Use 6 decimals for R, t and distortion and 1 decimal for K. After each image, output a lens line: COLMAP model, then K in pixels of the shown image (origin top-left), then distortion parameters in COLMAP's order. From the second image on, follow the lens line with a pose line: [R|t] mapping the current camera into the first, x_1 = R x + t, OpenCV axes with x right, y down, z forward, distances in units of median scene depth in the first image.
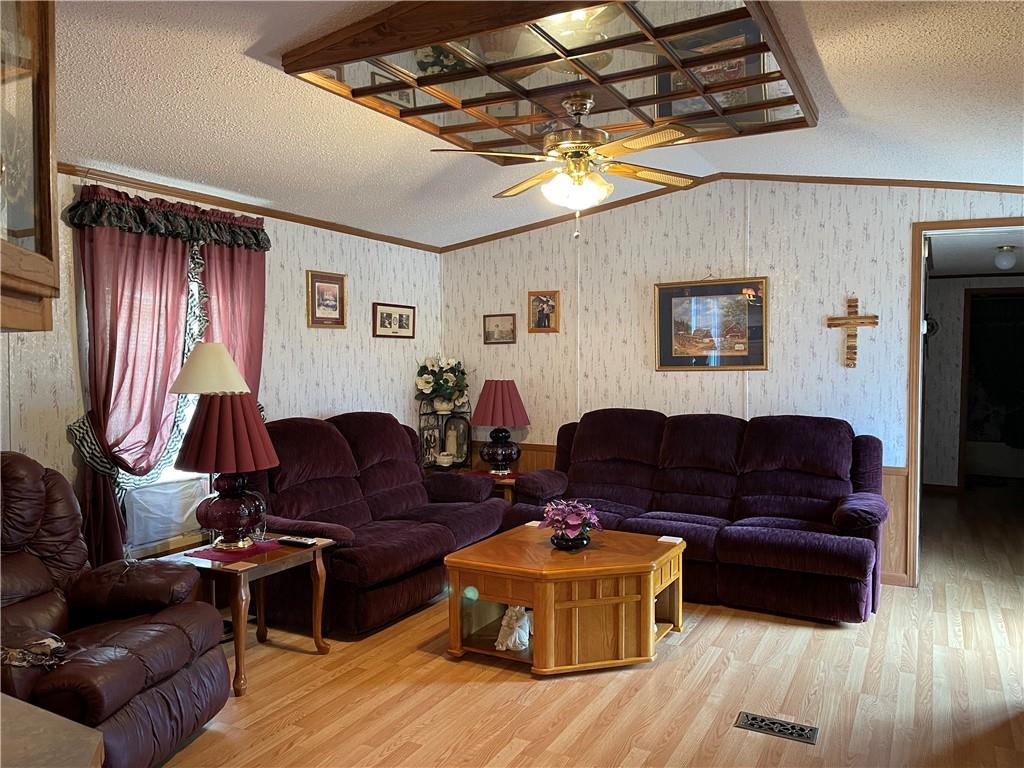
lens RADIAL K [[794.7, 0, 510.7], [0, 794.7, 388.0], [0, 0, 1]] dist [0.096061, -0.110856]
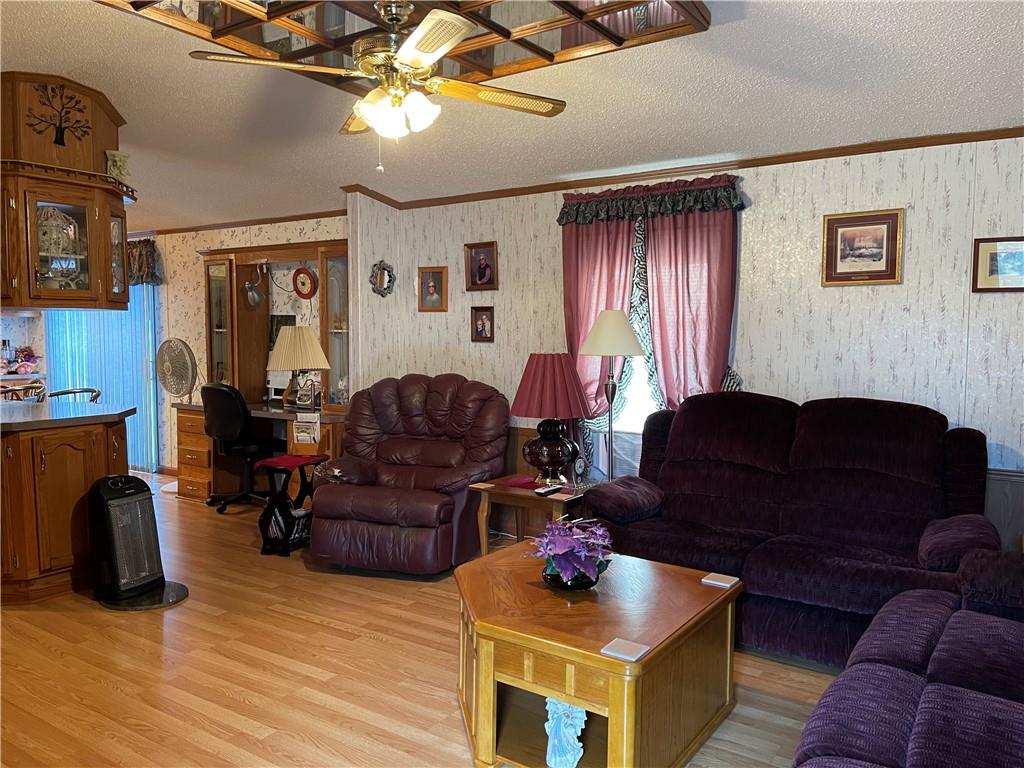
lens RADIAL K [[794.7, 0, 514.8], [0, 794.7, 383.2], [0, 0, 1]] dist [0.096061, -0.110856]
pose [[-0.114550, 0.081963, -0.990030, 0.592613], [-0.039675, 0.995418, 0.087000, -0.036313], [0.992625, 0.049245, -0.110774, 0.776477]]
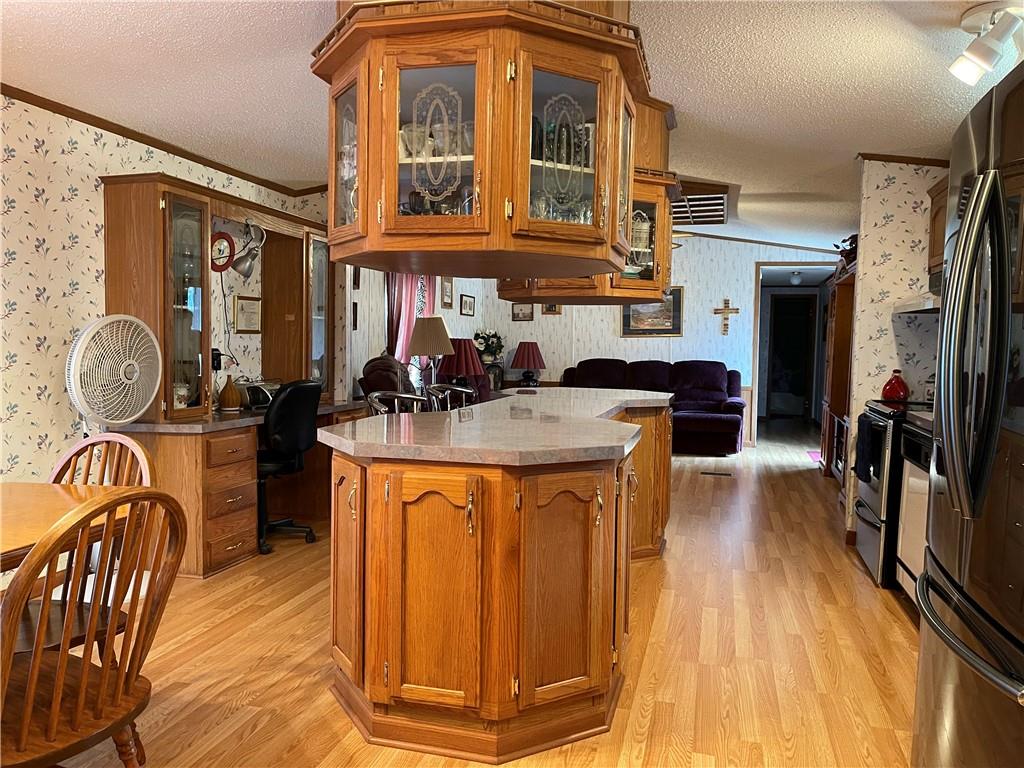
lens RADIAL K [[794.7, 0, 512.4], [0, 794.7, 386.7], [0, 0, 1]] dist [0.096061, -0.110856]
pose [[0.975363, 0.001936, 0.220598, -0.481600], [-0.003910, 0.999956, 0.008509, 0.081058], [-0.220571, -0.009162, 0.975328, -0.731230]]
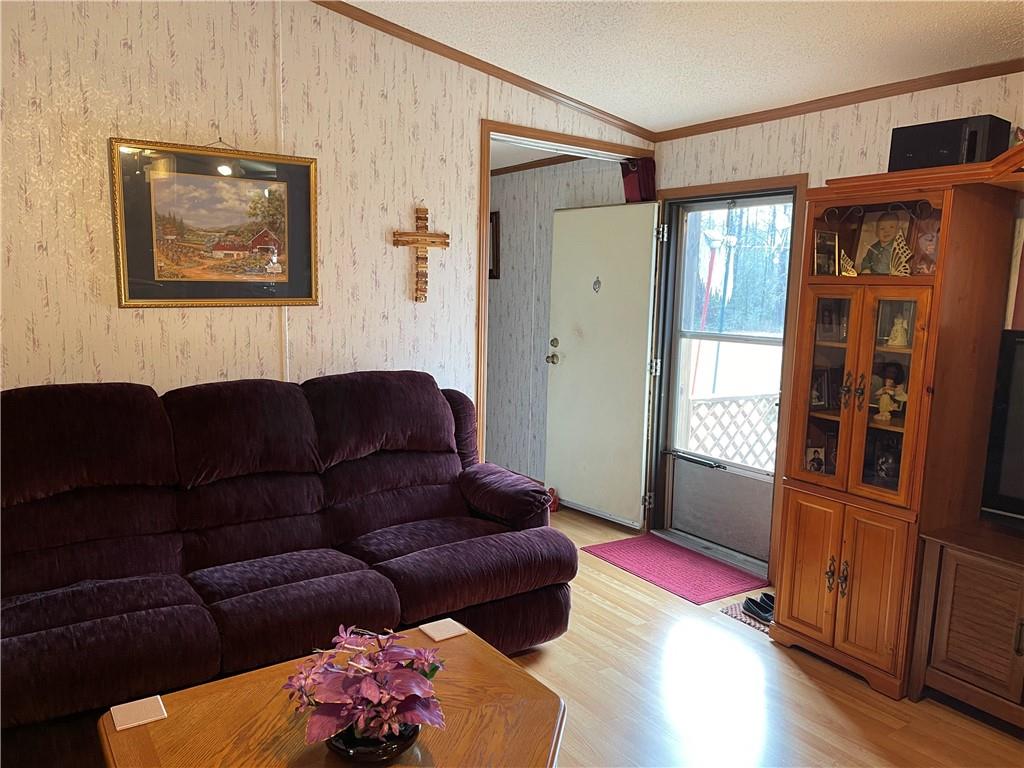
lens RADIAL K [[794.7, 0, 522.9], [0, 794.7, 375.8], [0, 0, 1]] dist [0.096061, -0.110856]
pose [[0.437597, -0.093665, 0.894280, -0.201006], [0.013834, 0.995143, 0.097460, -0.026879], [-0.899065, -0.030276, 0.436767, 0.573319]]
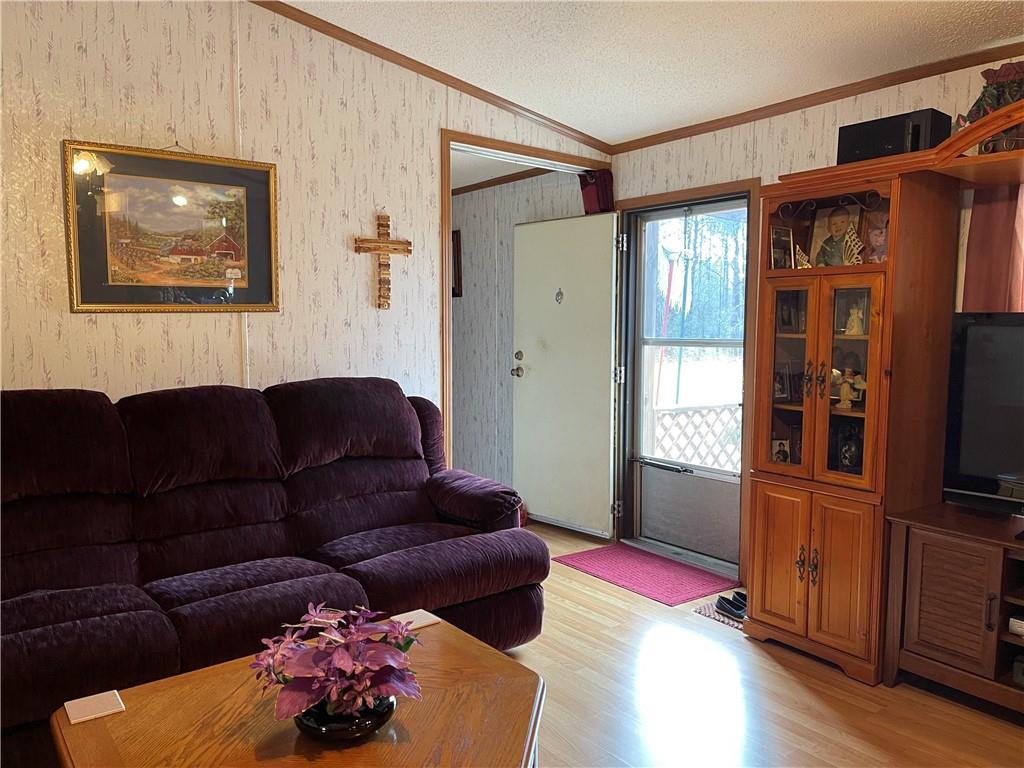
lens RADIAL K [[794.7, 0, 526.5], [0, 794.7, 369.9], [0, 0, 1]] dist [0.096061, -0.110856]
pose [[0.388185, -0.053274, 0.920040, -0.202879], [0.036444, 0.998434, 0.042437, 0.004594], [-0.920860, 0.017057, 0.389519, 0.577275]]
